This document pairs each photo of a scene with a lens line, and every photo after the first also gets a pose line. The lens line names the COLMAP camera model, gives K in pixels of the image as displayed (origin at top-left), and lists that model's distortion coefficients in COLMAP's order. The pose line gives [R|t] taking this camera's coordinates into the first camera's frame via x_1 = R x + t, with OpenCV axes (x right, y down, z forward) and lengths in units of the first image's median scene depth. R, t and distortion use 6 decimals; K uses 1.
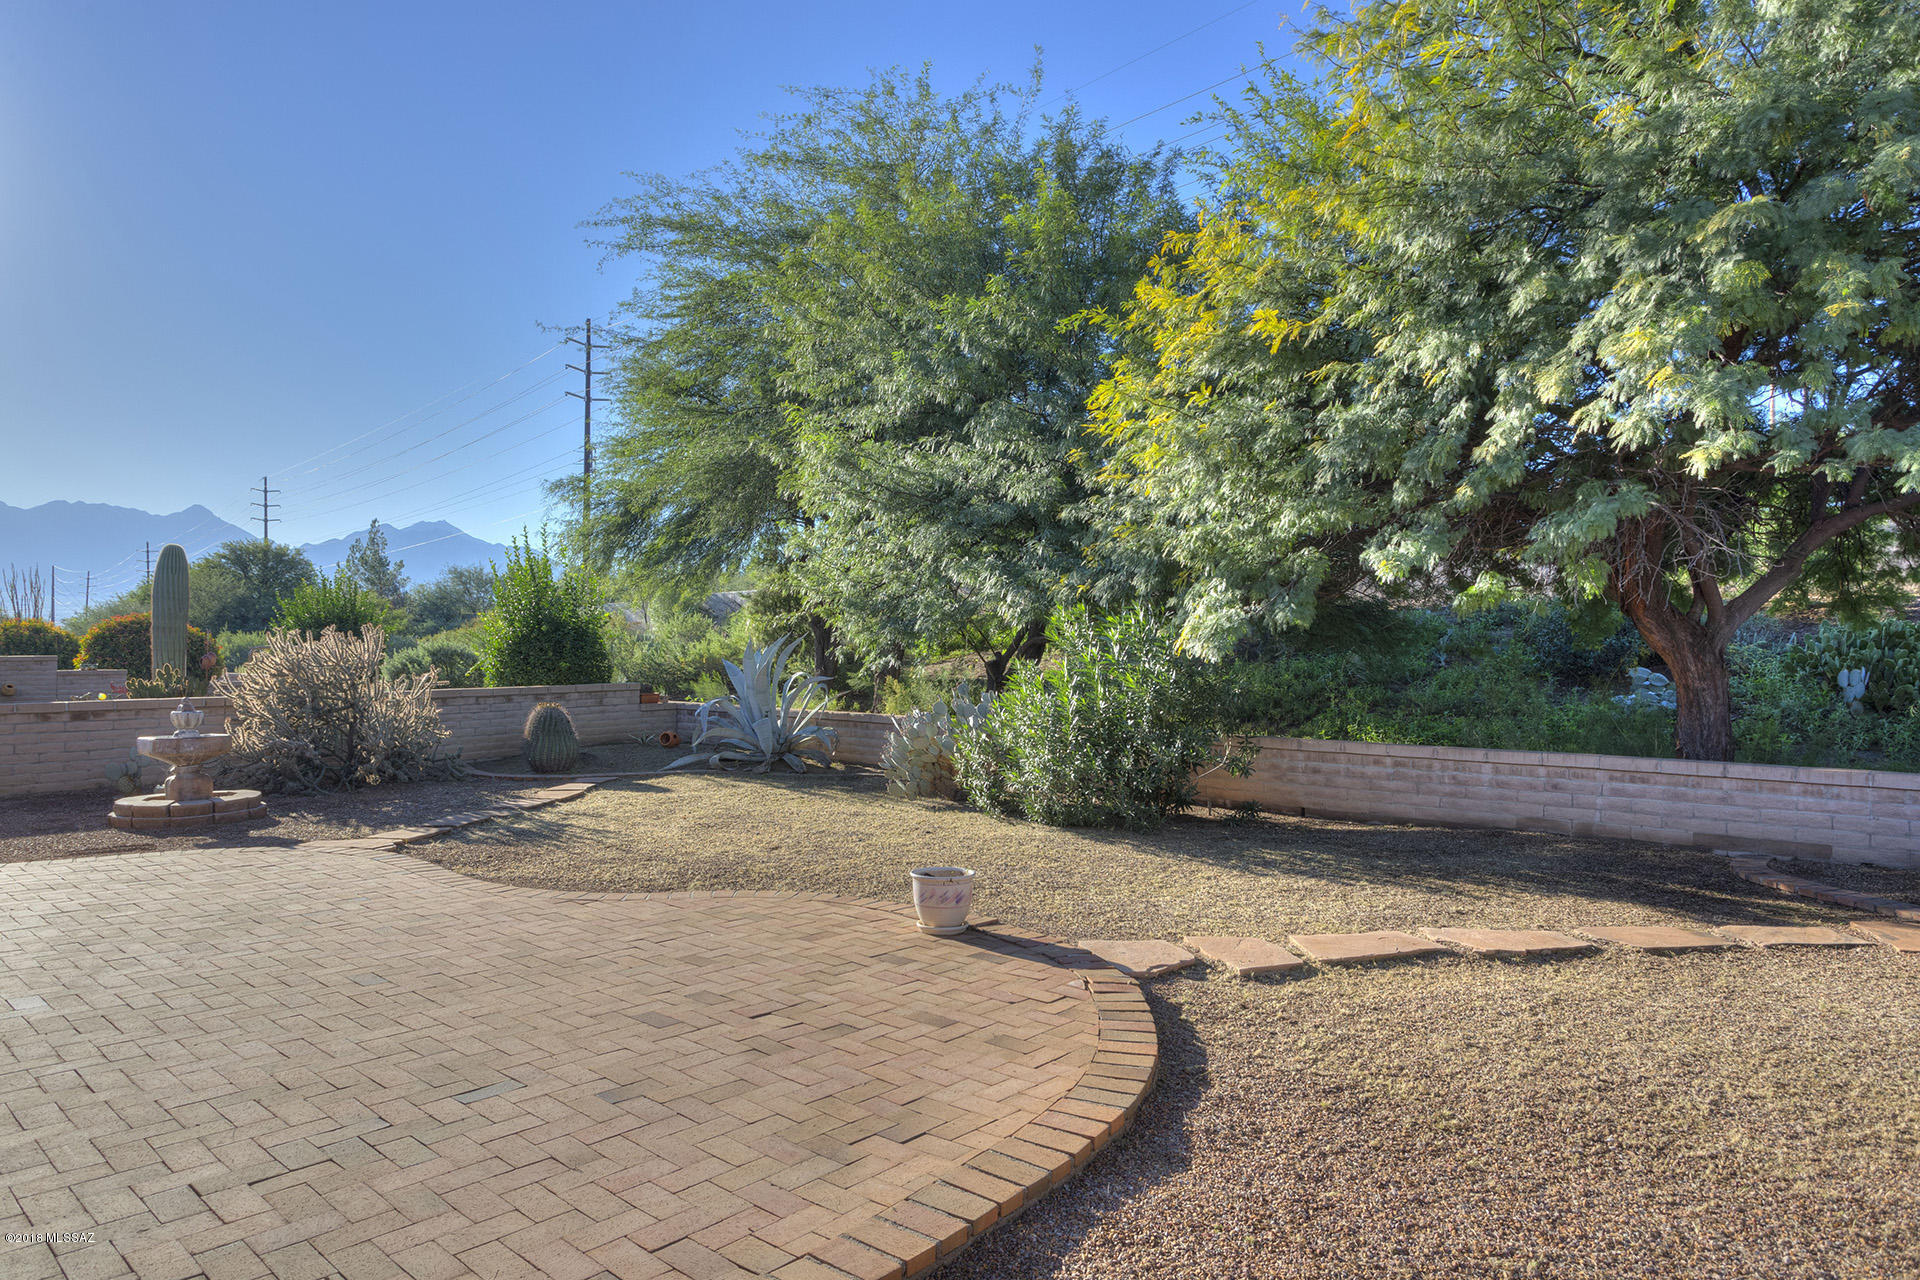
lens RADIAL K [[1190.8, 0, 959.4], [0, 1190.8, 640.4], [0, 0, 1]] dist [-0.005391, 0.001884]
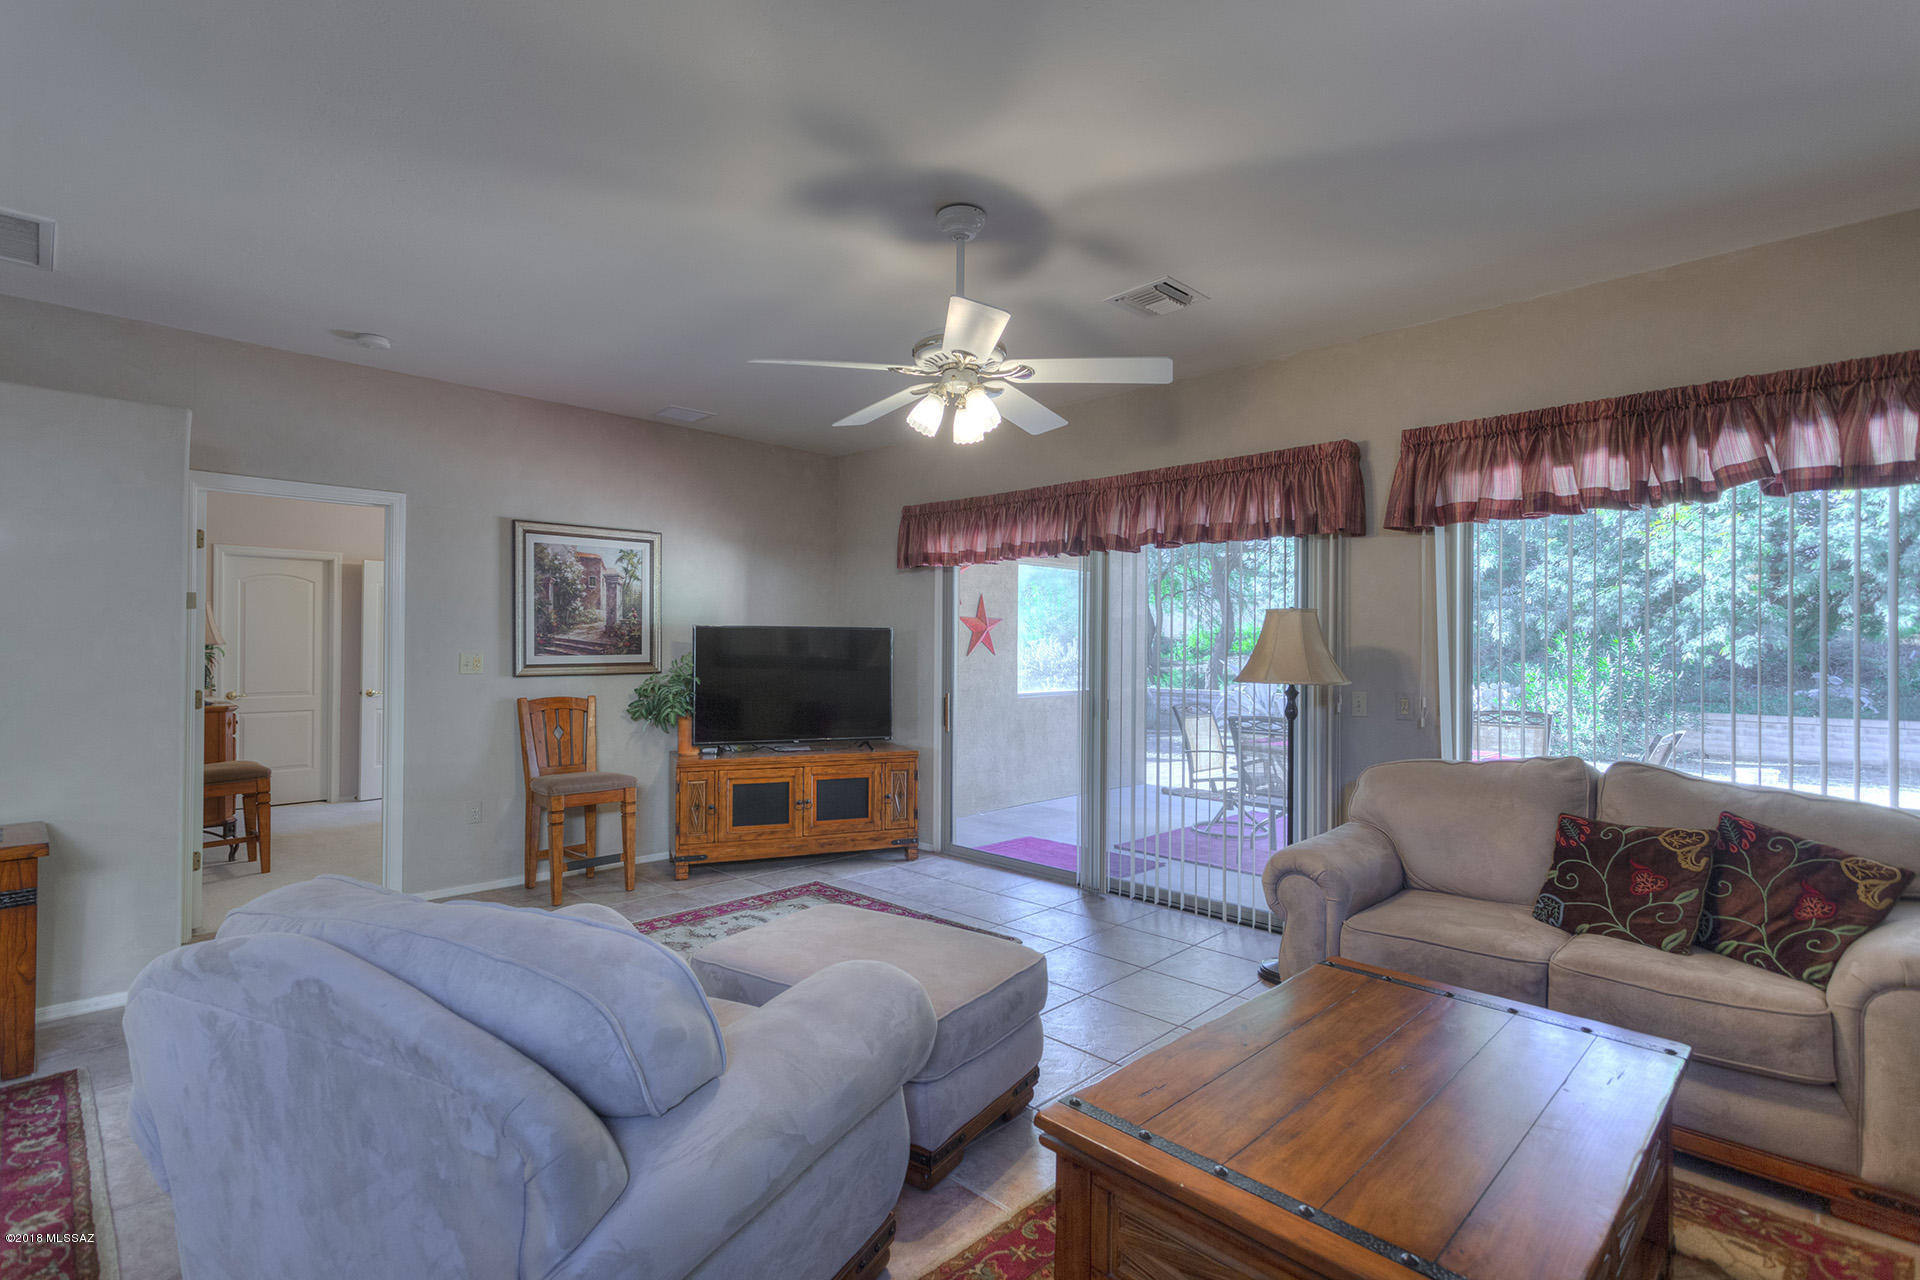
lens RADIAL K [[905.5, 0, 959.6], [0, 905.5, 642.0], [0, 0, 1]] dist [0.008899, -0.000639]
pose [[0.998848, 0.008170, -0.047279, -0.723841], [-0.008383, 0.999956, -0.004312, -0.003099], [0.047242, 0.004703, 0.998872, -0.349953]]
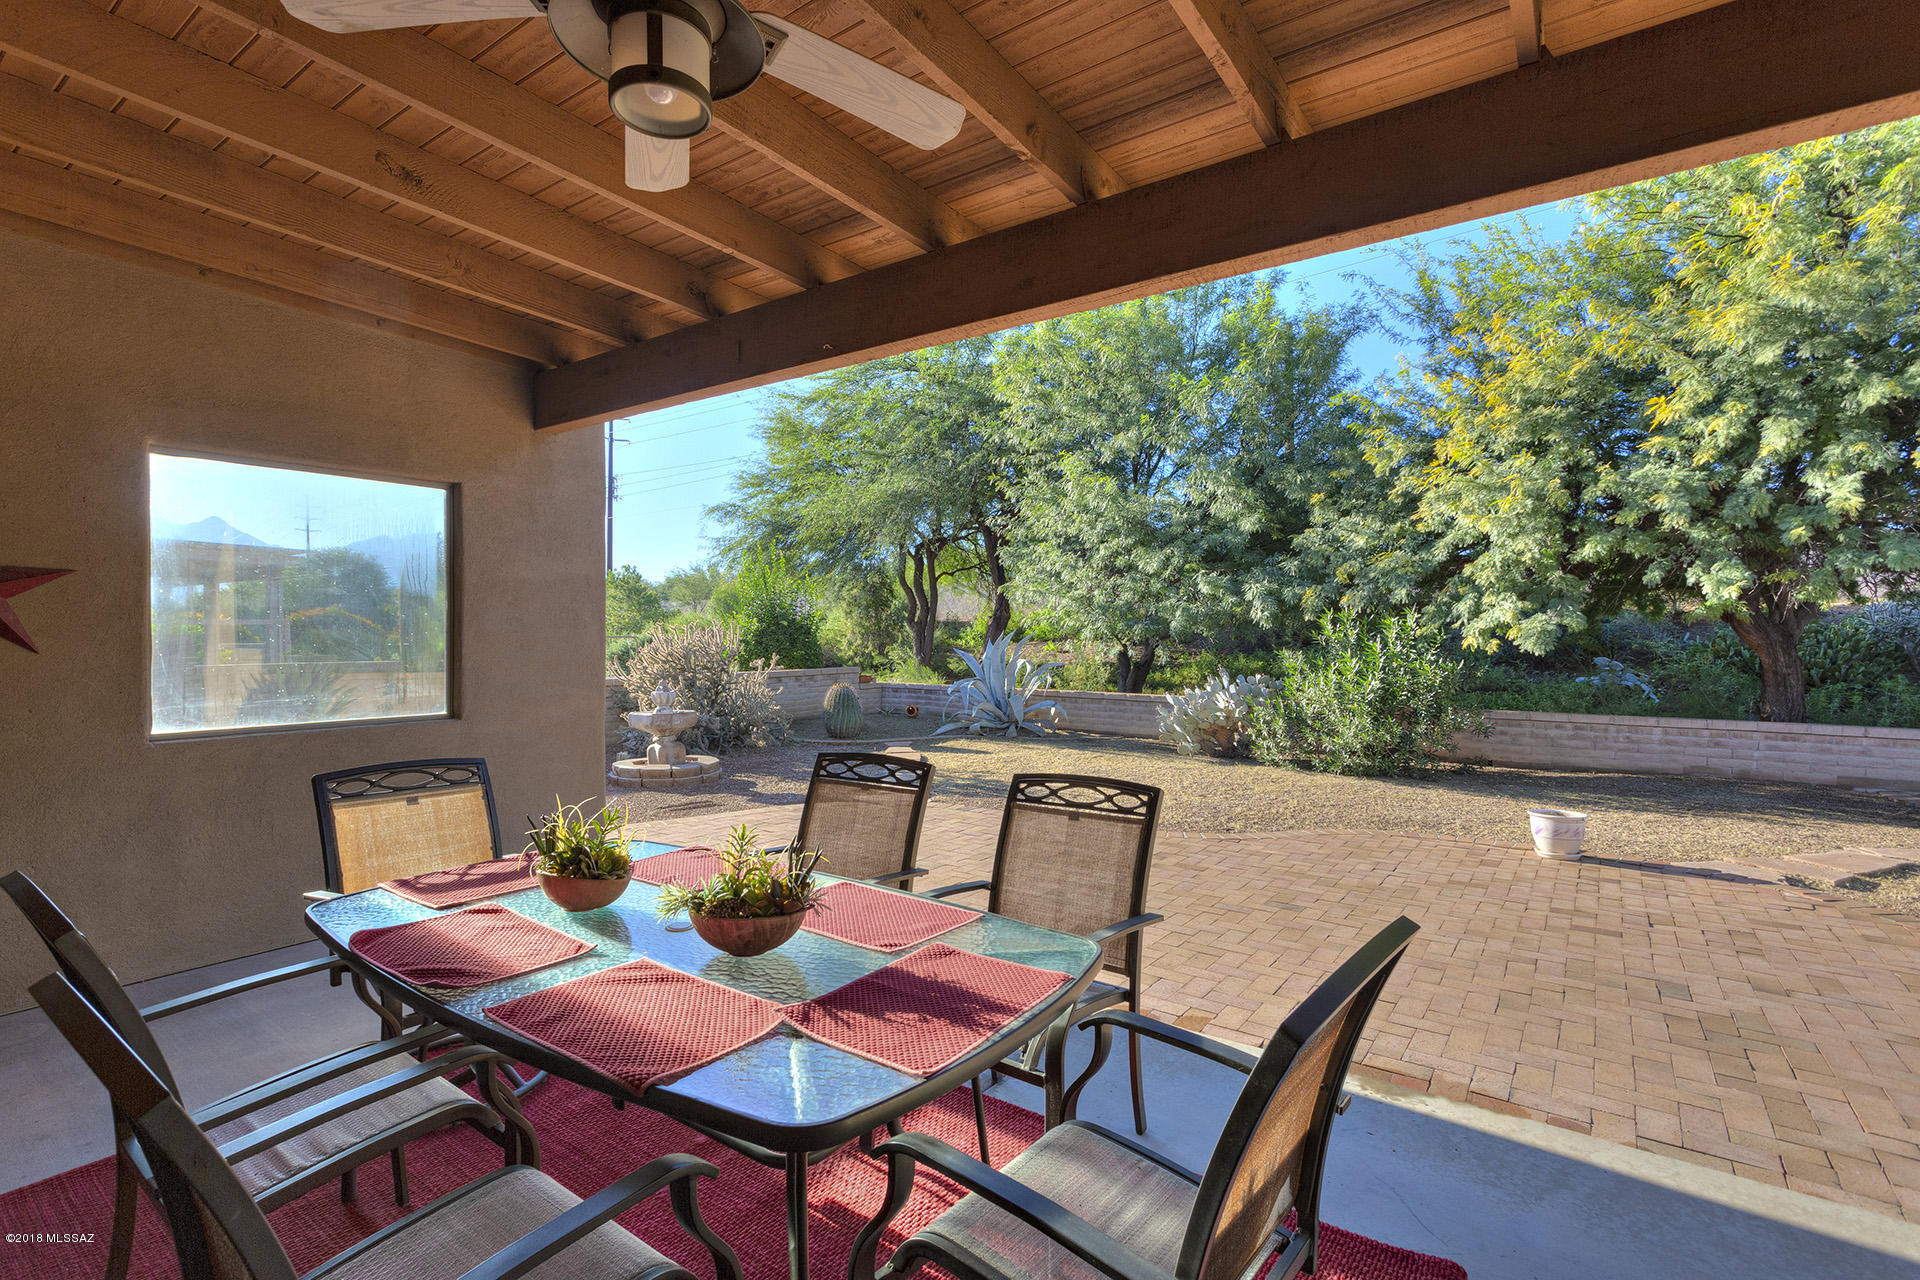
lens RADIAL K [[905.5, 0, 964.5], [0, 905.5, 642.4], [0, 0, 1]] dist [0.008899, -0.000639]
pose [[0.993197, 0.004010, 0.116381, -0.439020], [-0.005273, 0.999930, 0.010547, -0.002630], [-0.116330, -0.011089, 0.993149, 0.036114]]
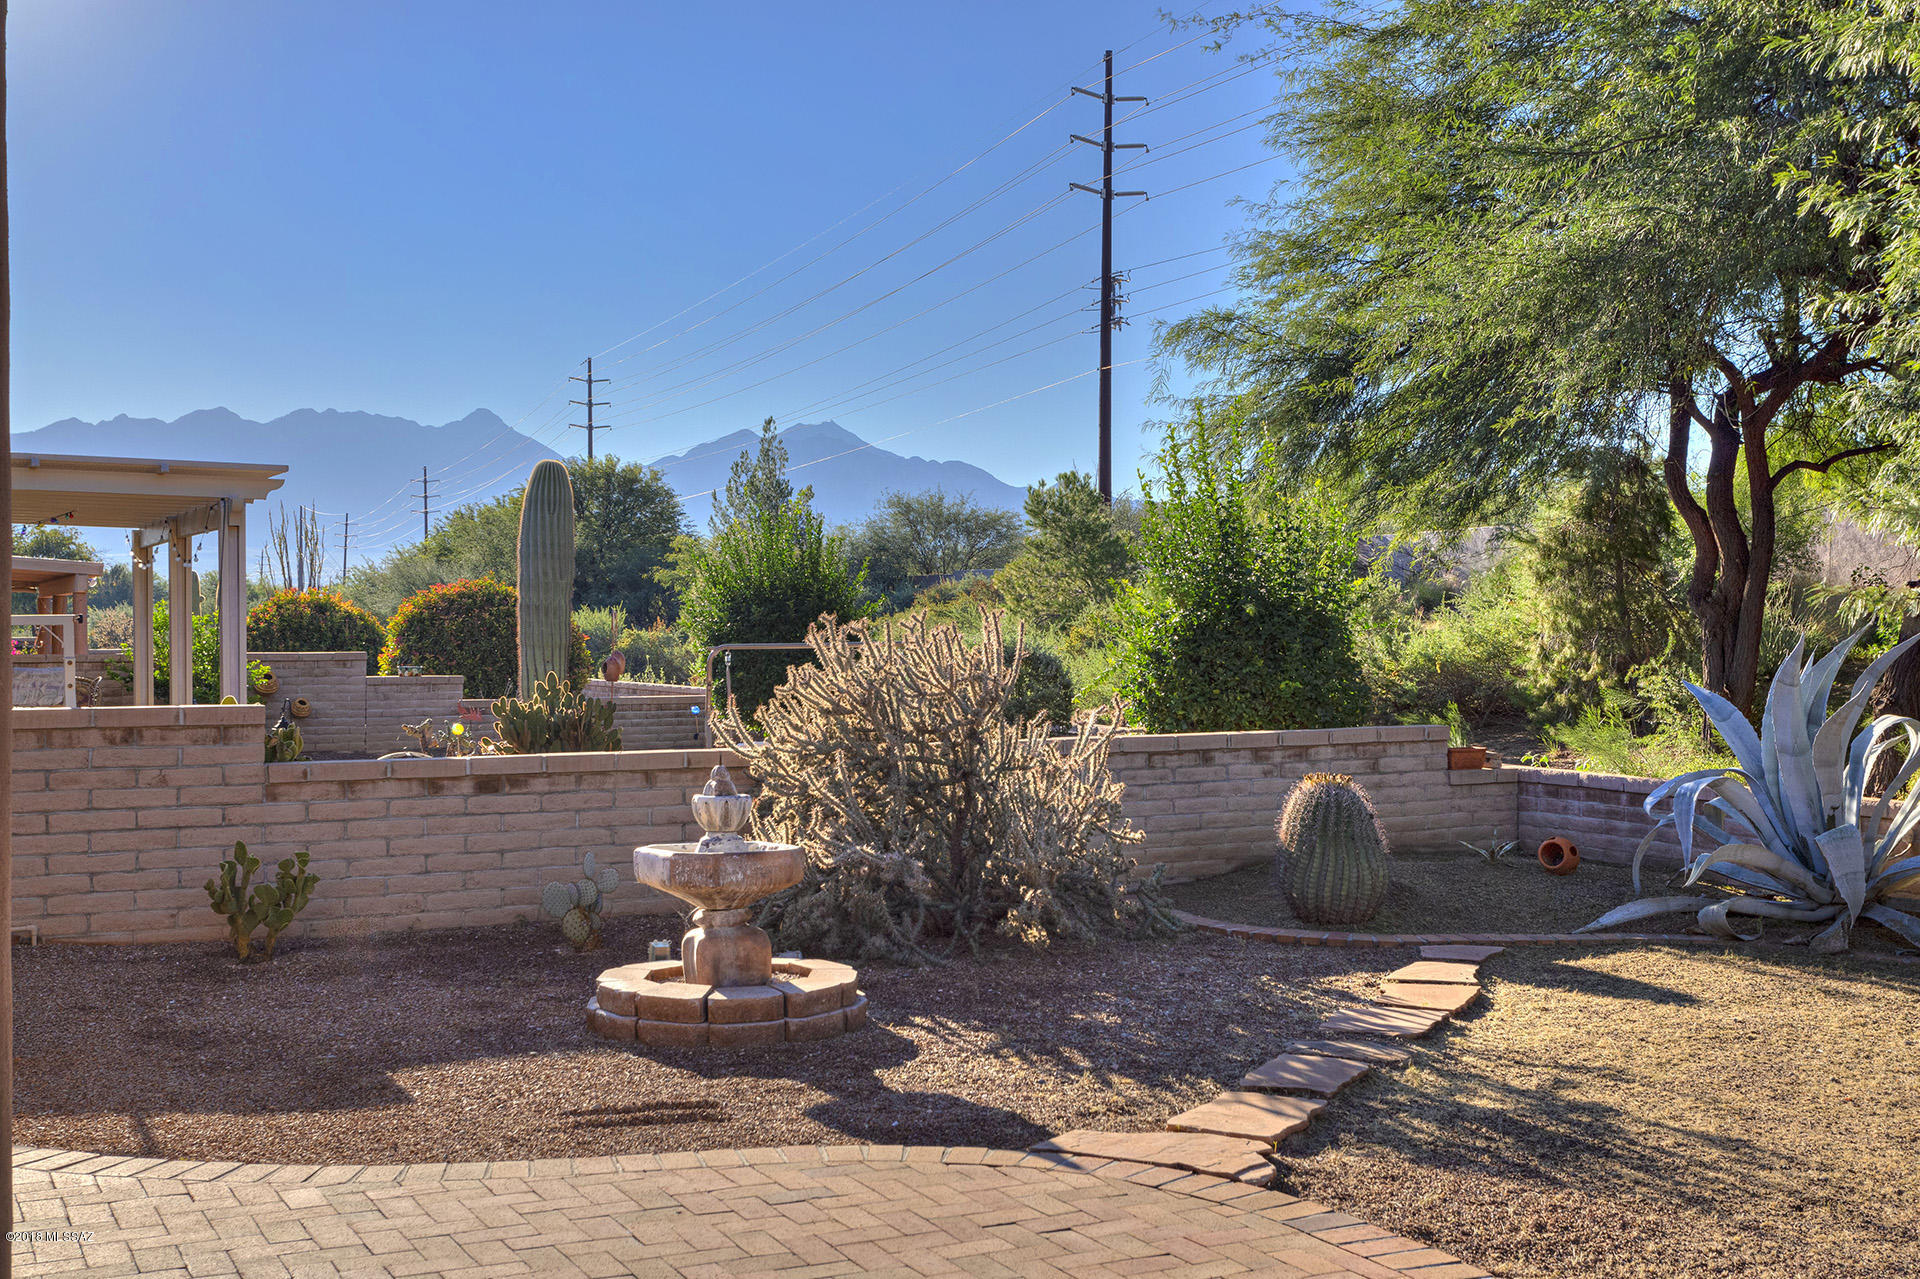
lens RADIAL K [[2125.0, 0, 951.5], [0, 2125.0, 634.9], [0, 0, 1]] dist [0.010758, 0.000000]
pose [[0.937875, 0.004042, -0.346951, -0.260134], [-0.001416, 0.999968, 0.007821, -0.011234], [0.346971, -0.006844, 0.937851, 0.224587]]
